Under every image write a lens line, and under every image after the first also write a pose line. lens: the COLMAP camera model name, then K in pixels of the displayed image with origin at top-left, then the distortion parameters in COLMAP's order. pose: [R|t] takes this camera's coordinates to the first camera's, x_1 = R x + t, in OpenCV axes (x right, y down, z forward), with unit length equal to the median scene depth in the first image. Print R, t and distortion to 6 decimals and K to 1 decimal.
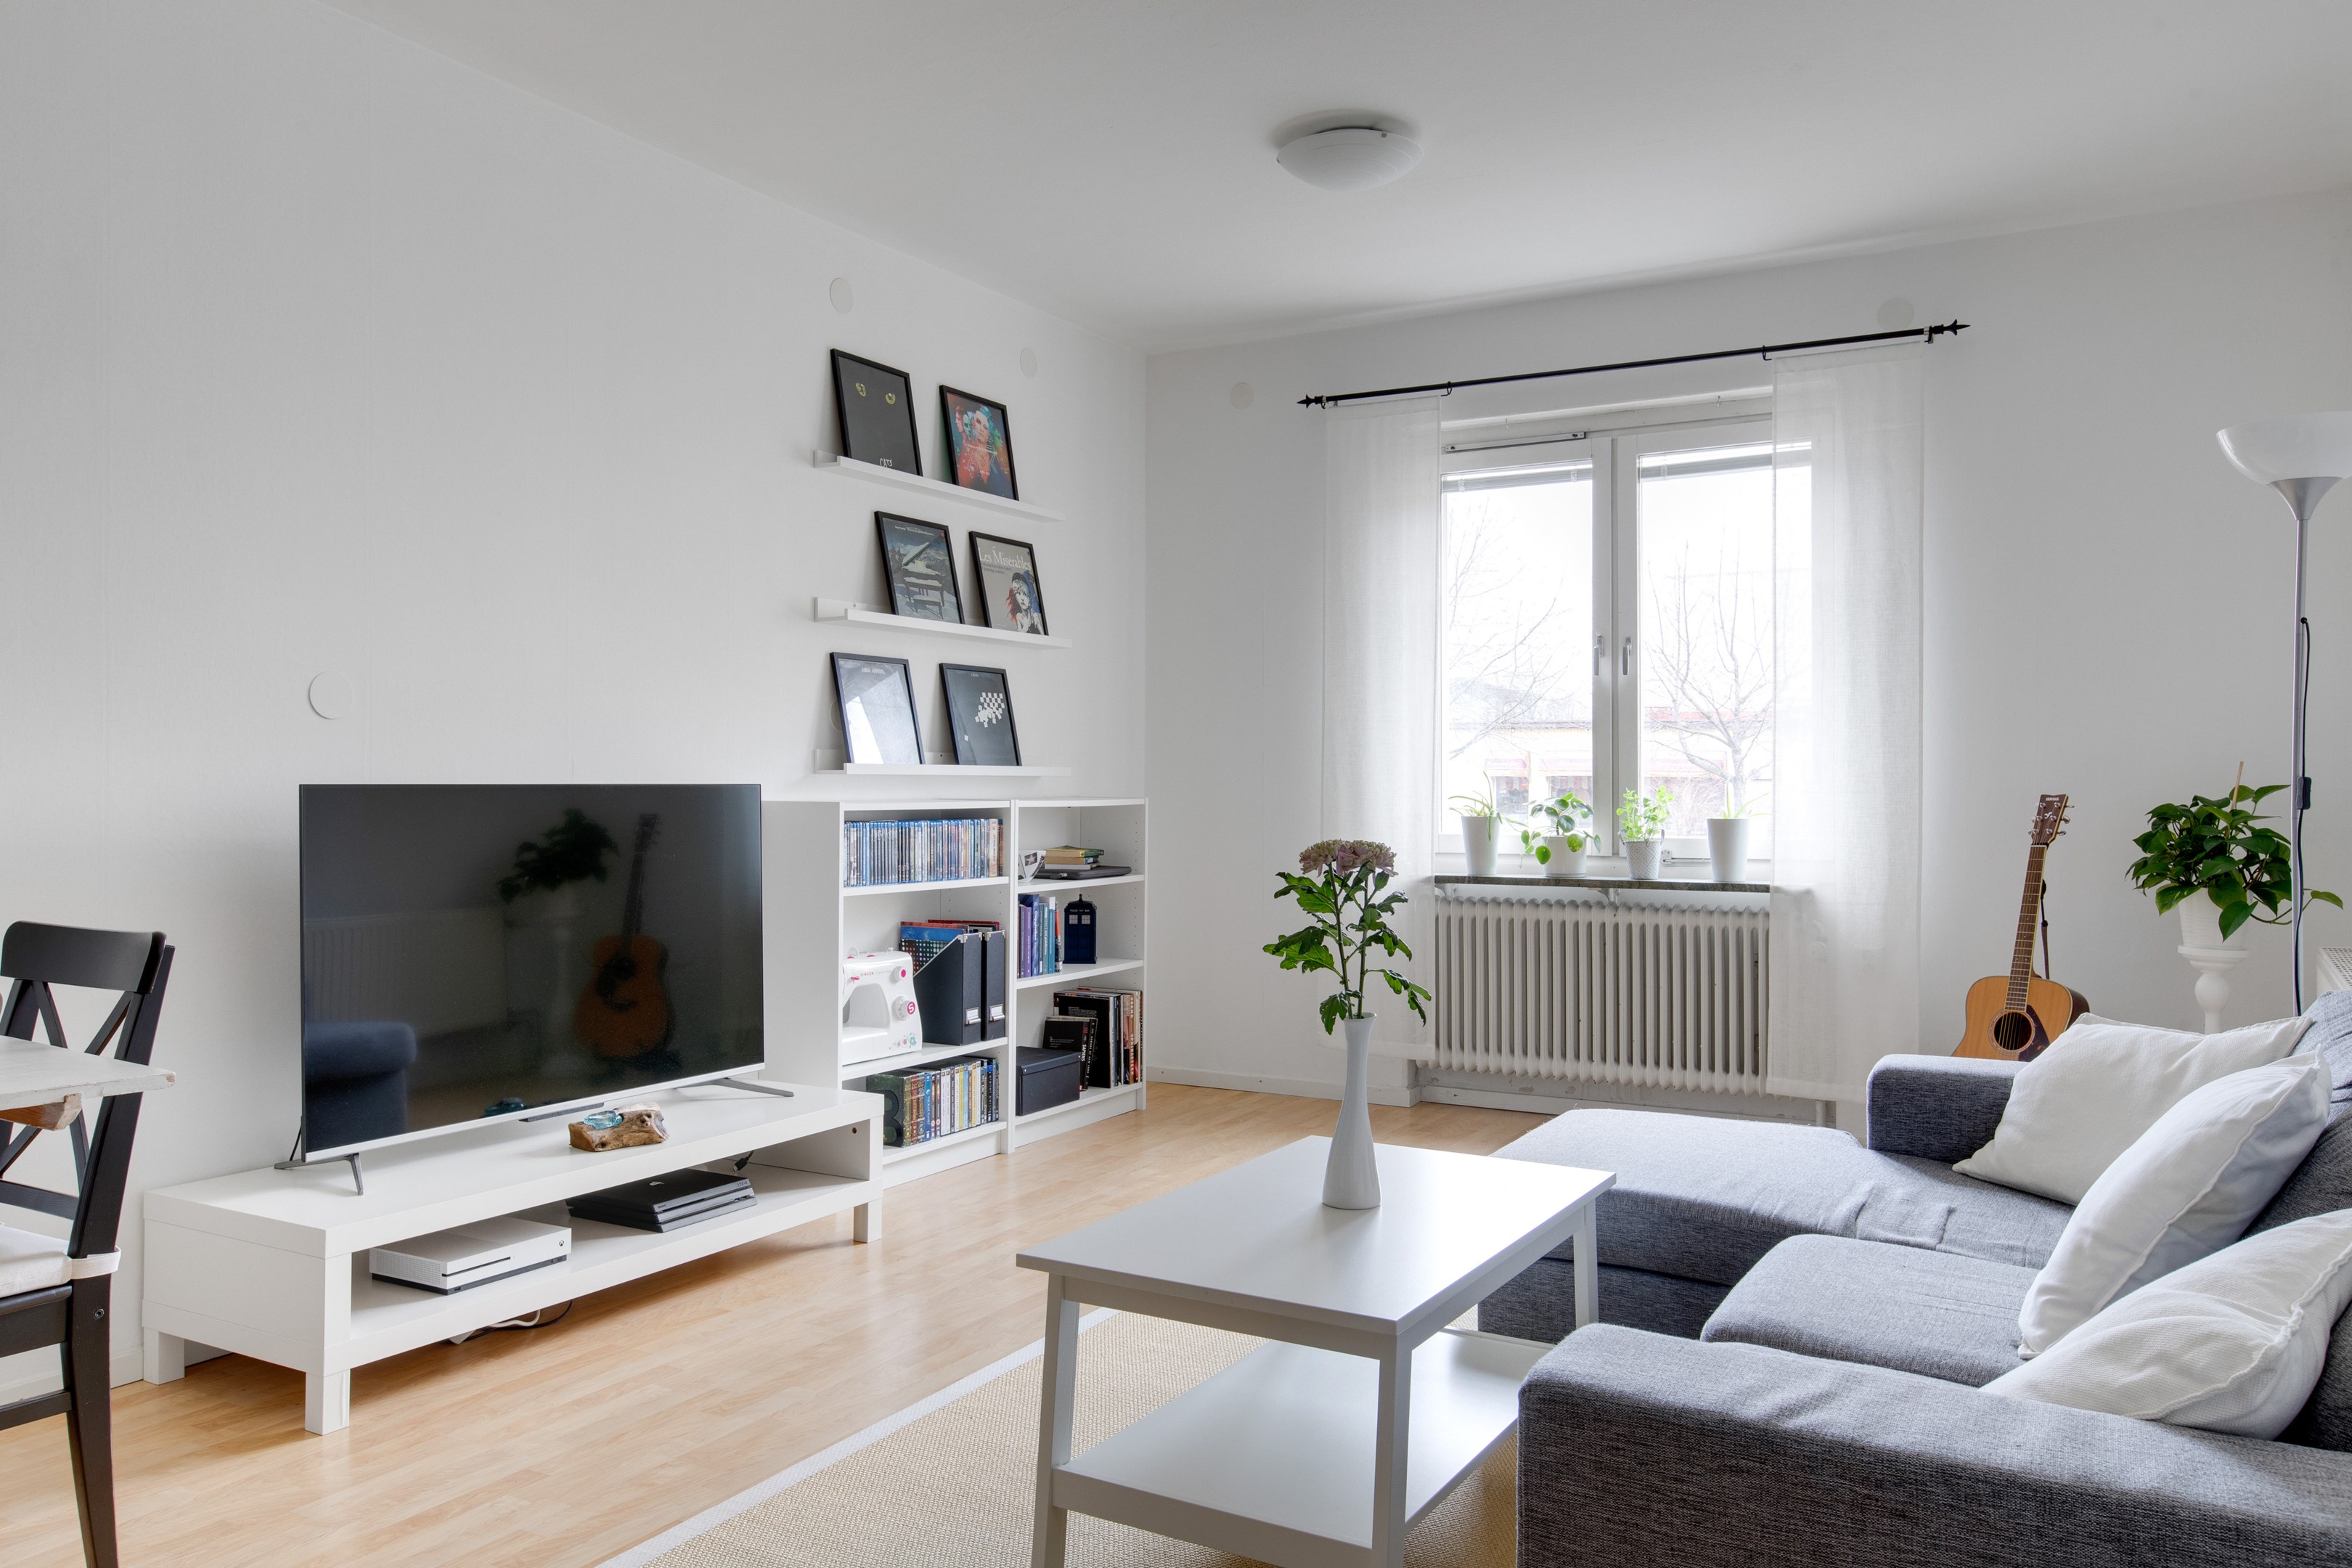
lens RADIAL K [[1743.1, 0, 1176.0], [0, 1743.1, 784.0], [0, 0, 1]] dist [0.022773, -0.006761]
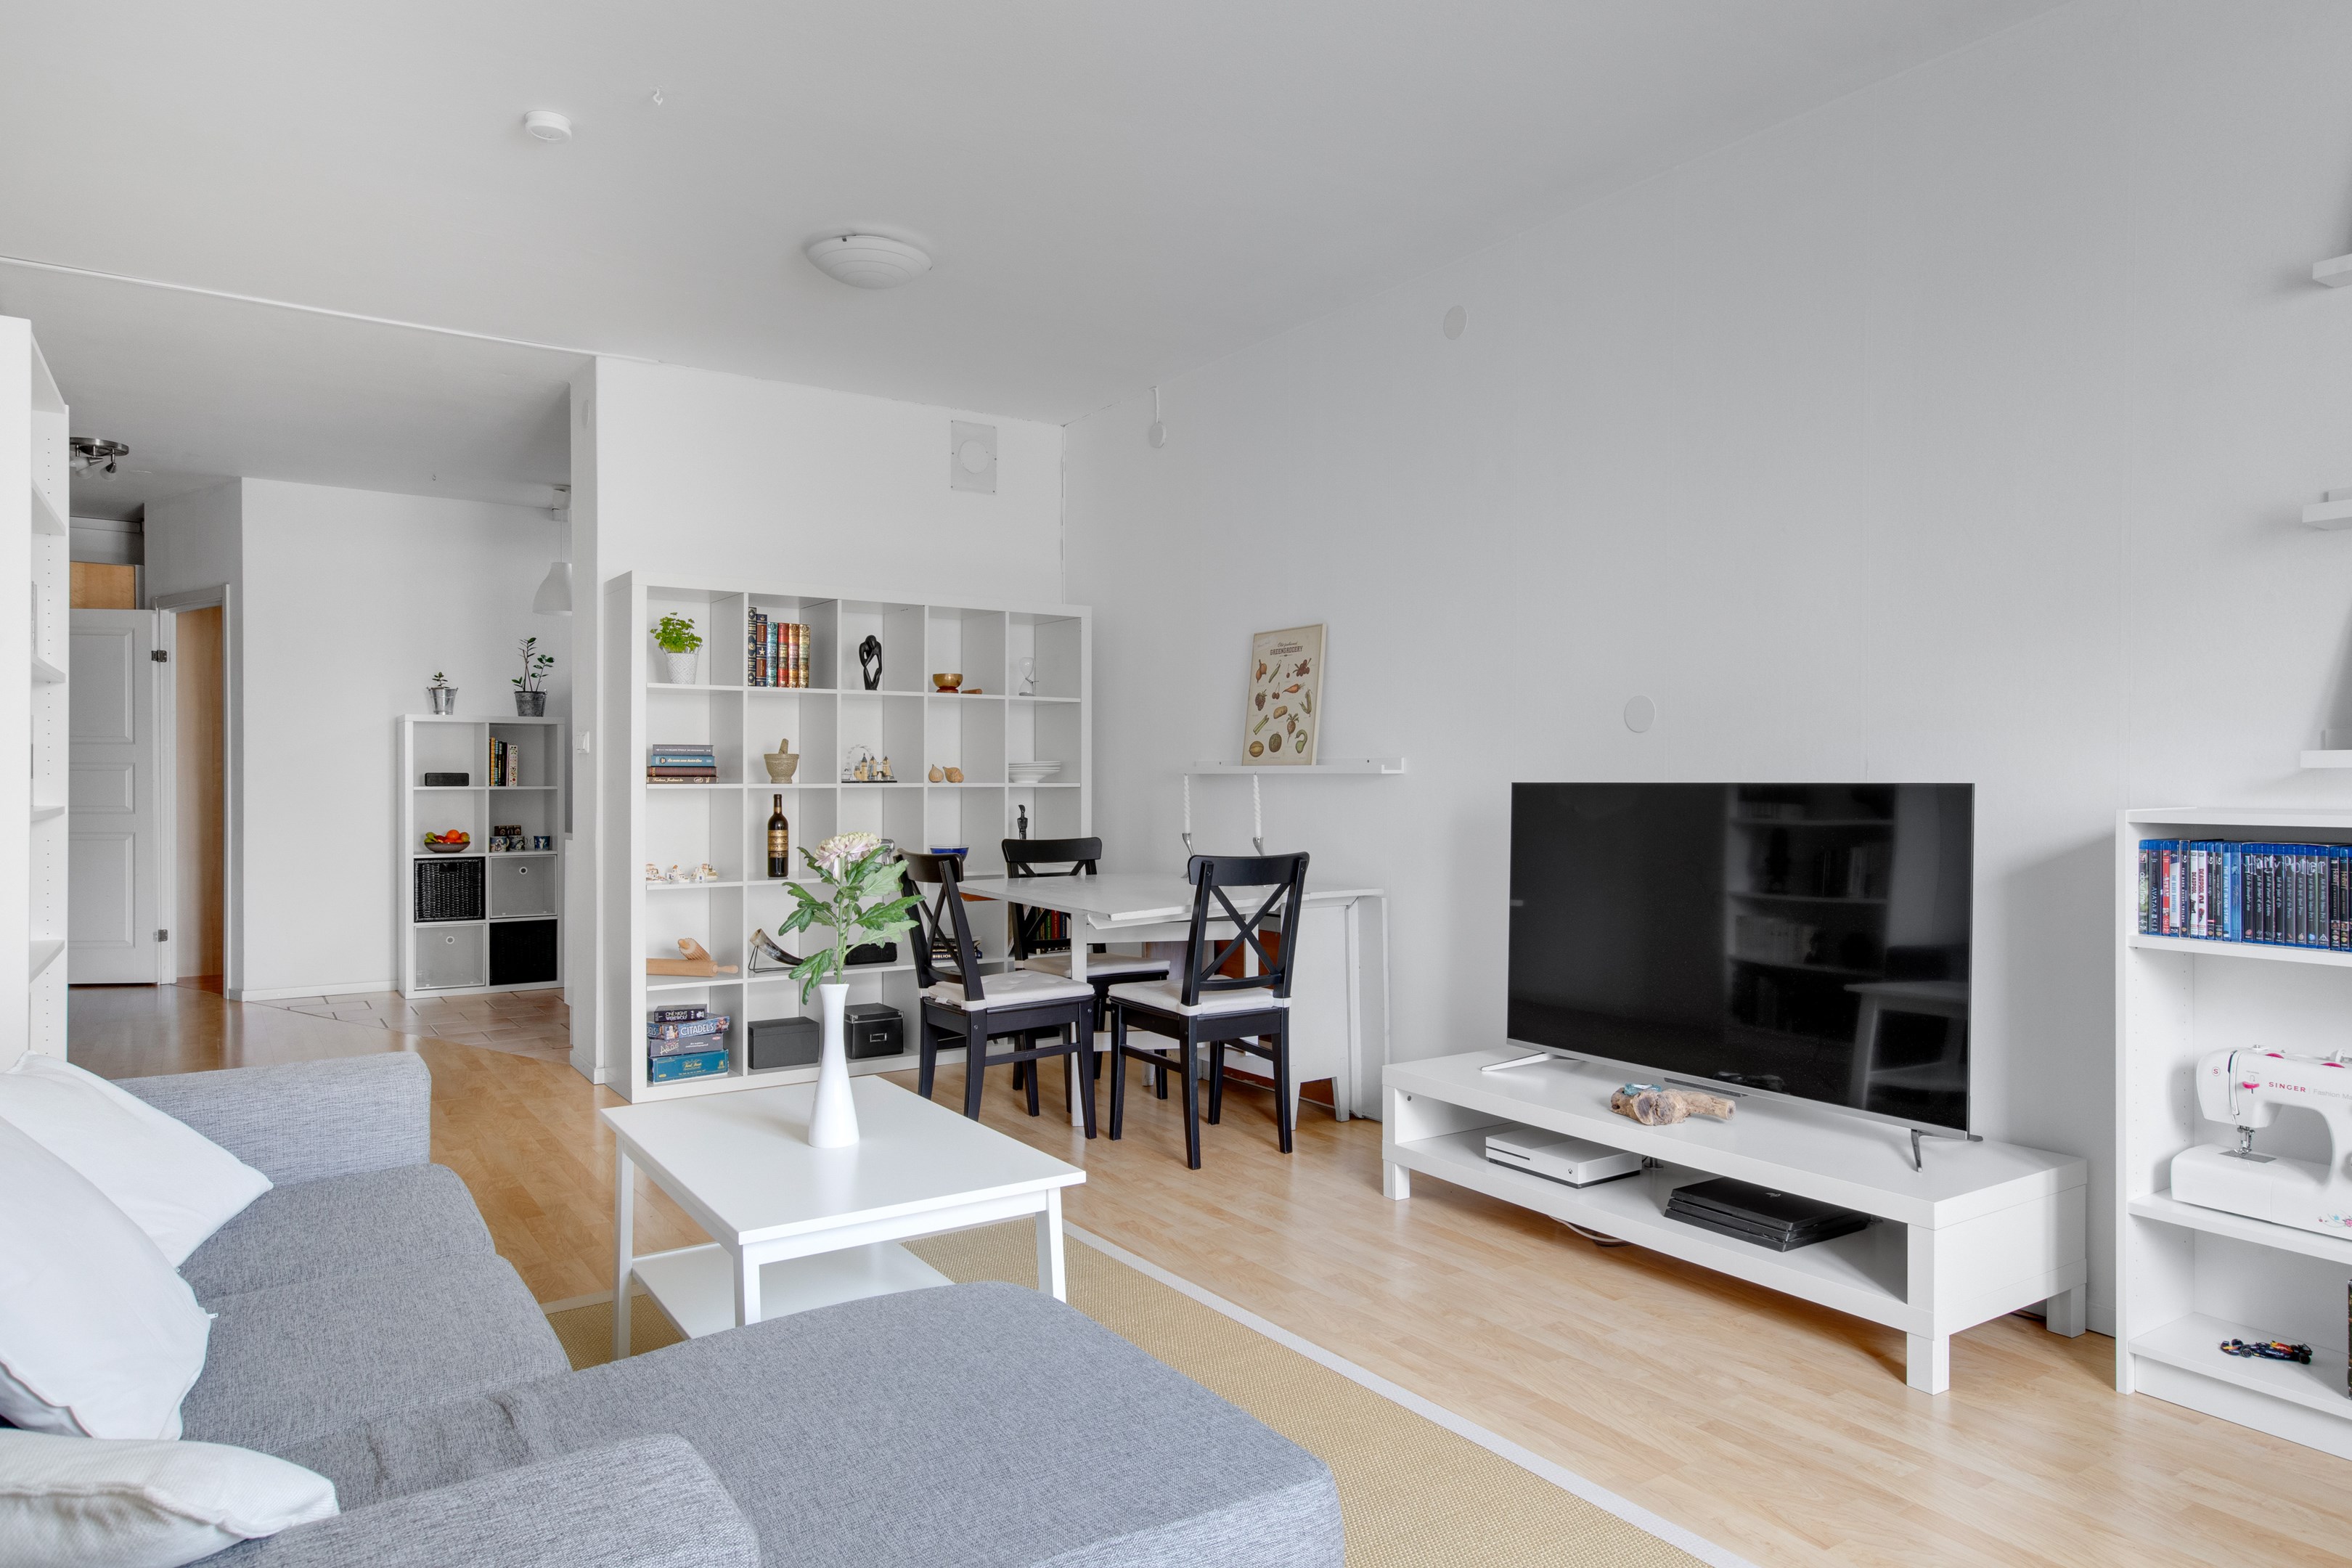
lens RADIAL K [[1386.3, 0, 1176.0], [0, 1386.3, 784.0], [0, 0, 1]] dist [0.018502, 0.000576]
pose [[-0.433365, 0.001317, -0.901218, 0.484016], [0.000753, 0.999999, 0.001100, 0.000666], [0.901218, -0.000202, -0.433365, 0.930297]]
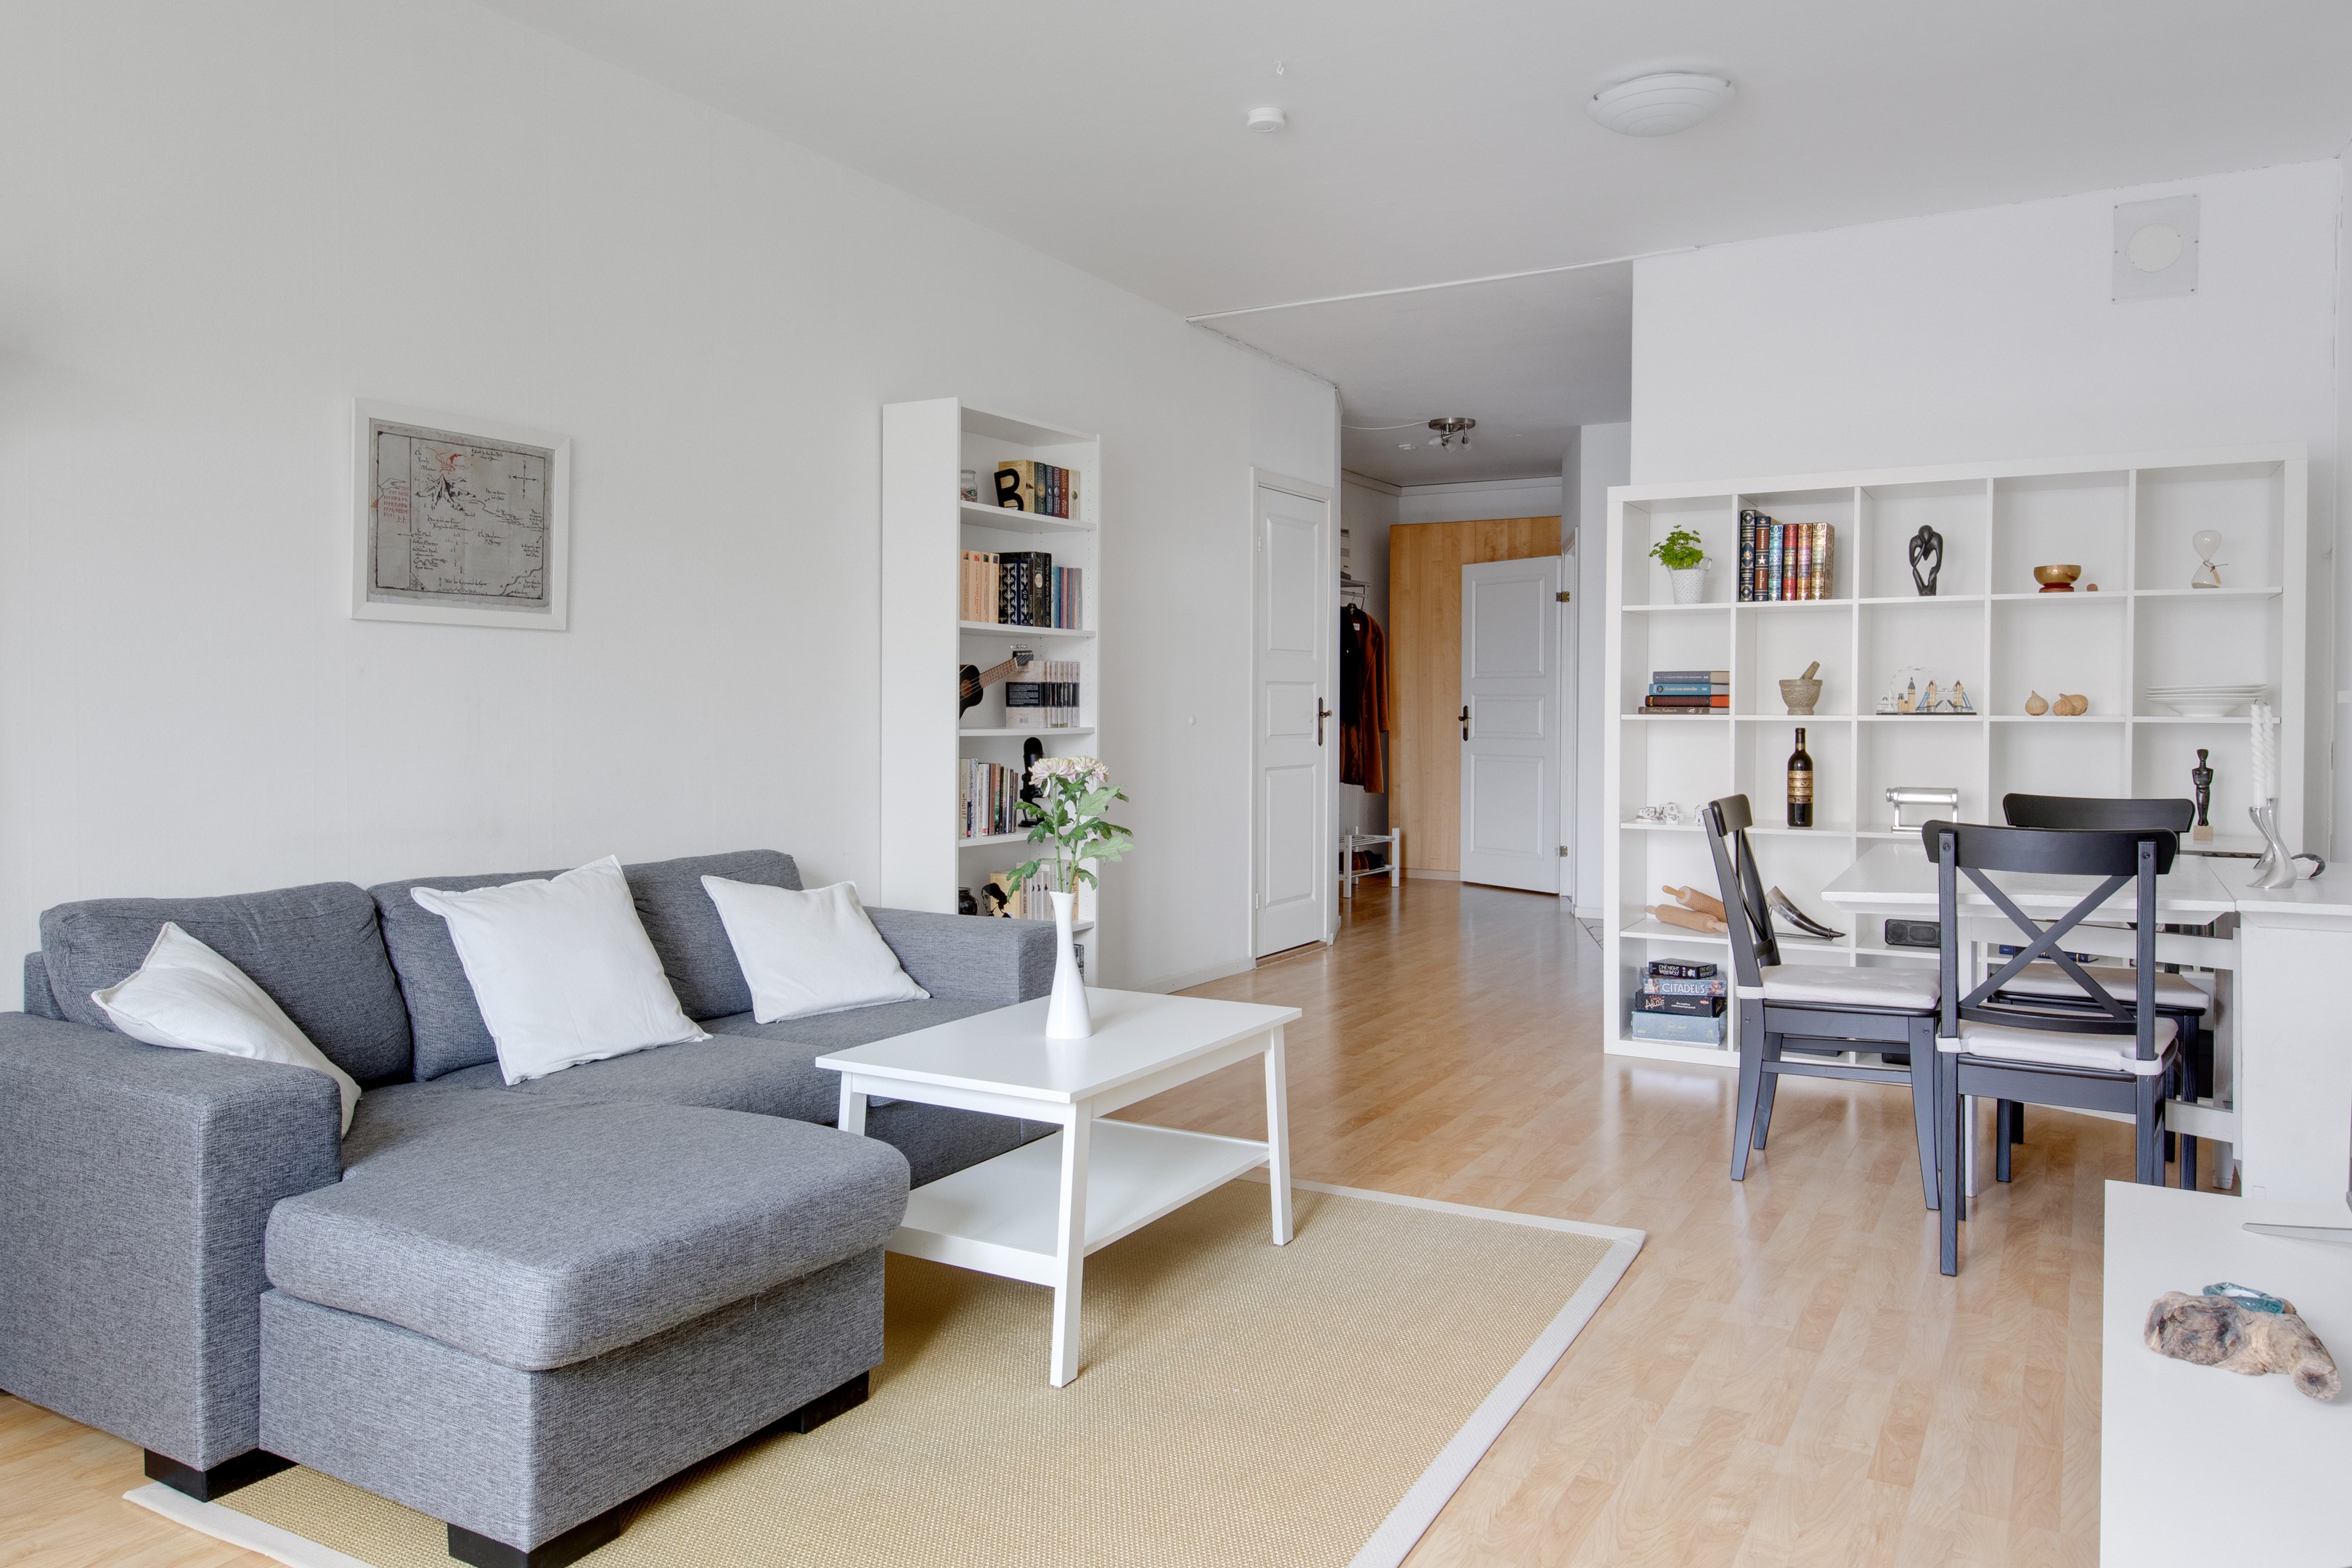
lens RADIAL K [[1634.8, 0, 1169.9], [0, 1634.8, 735.2], [0, 0, 1]] dist [0.007023, 0.002713]
pose [[-0.999837, -0.004470, -0.017502, 0.028697], [-0.004742, 0.999868, 0.015536, -0.000422], [0.017430, 0.015616, -0.999726, 1.278003]]
